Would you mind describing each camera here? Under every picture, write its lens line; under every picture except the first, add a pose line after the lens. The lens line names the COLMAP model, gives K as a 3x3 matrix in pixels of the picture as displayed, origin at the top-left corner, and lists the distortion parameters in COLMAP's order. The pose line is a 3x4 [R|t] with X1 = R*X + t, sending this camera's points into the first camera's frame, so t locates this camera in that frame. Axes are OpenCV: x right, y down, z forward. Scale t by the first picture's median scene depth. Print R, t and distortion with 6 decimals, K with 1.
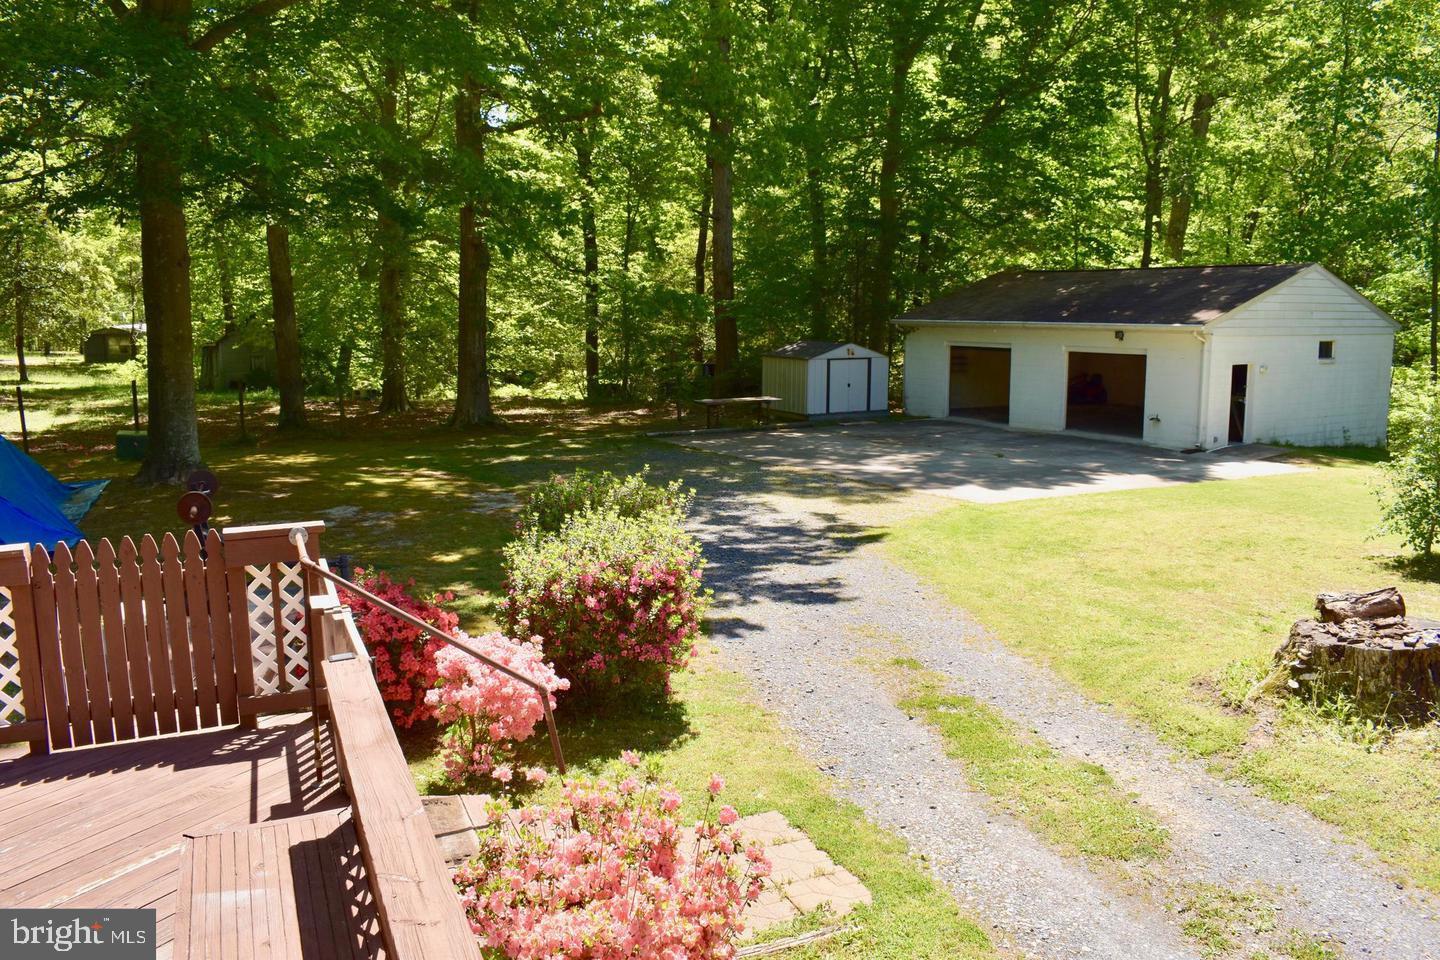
lens RADIAL K [[1149.3, 0, 718.4], [0, 1149.3, 482.6], [0, 0, 1]] dist [-0.080801, 0.006293]
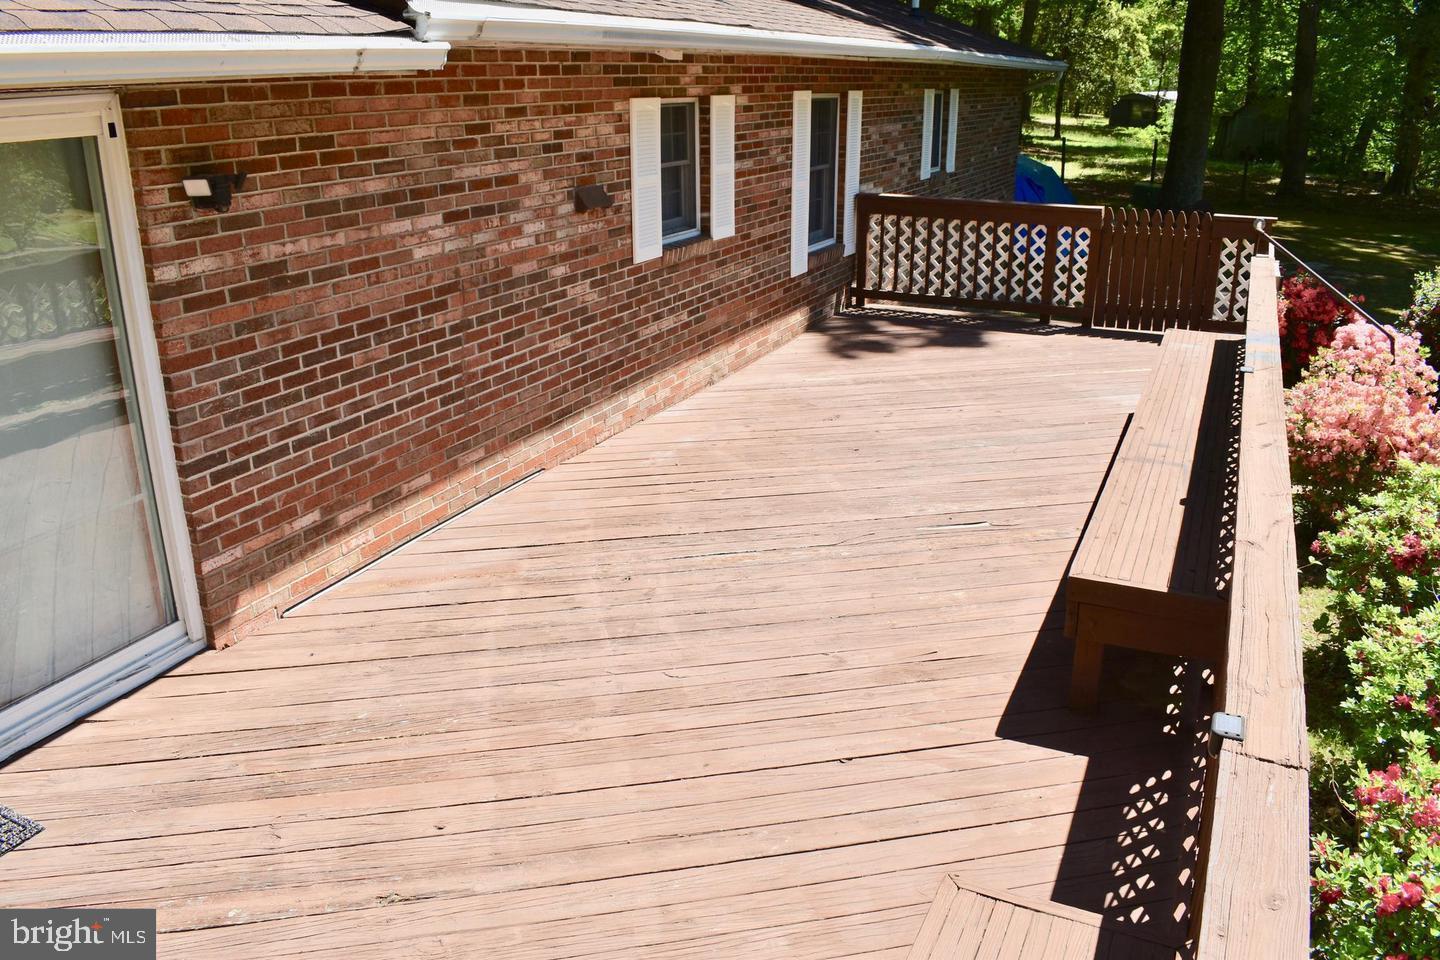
lens RADIAL K [[1149.3, 0, 718.5], [0, 1149.3, 481.5], [0, 0, 1]] dist [-0.080801, 0.006293]
pose [[0.676249, 0.254805, -0.691203, 0.098890], [-0.118336, 0.963665, 0.239470, 0.035285], [0.727106, -0.080147, 0.681830, -0.217214]]
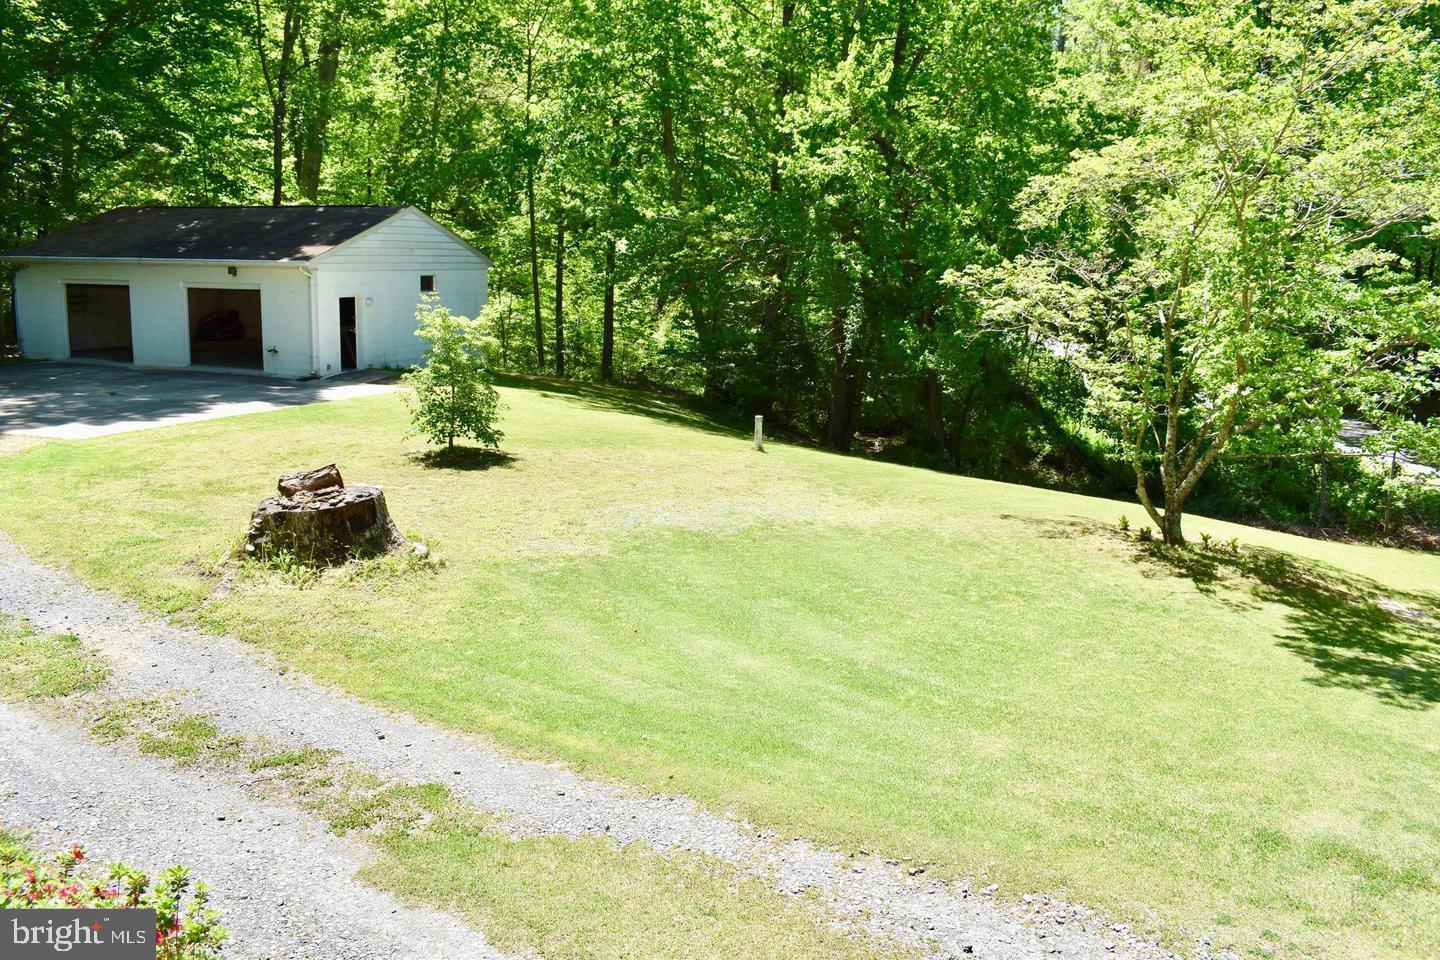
lens RADIAL K [[1149.3, 0, 721.1], [0, 1149.3, 481.8], [0, 0, 1]] dist [-0.080801, 0.006293]
pose [[0.777159, -0.100860, 0.621170, 0.040701], [0.067944, 0.994751, 0.076513, 0.013011], [-0.625626, -0.017258, 0.779932, -0.084786]]
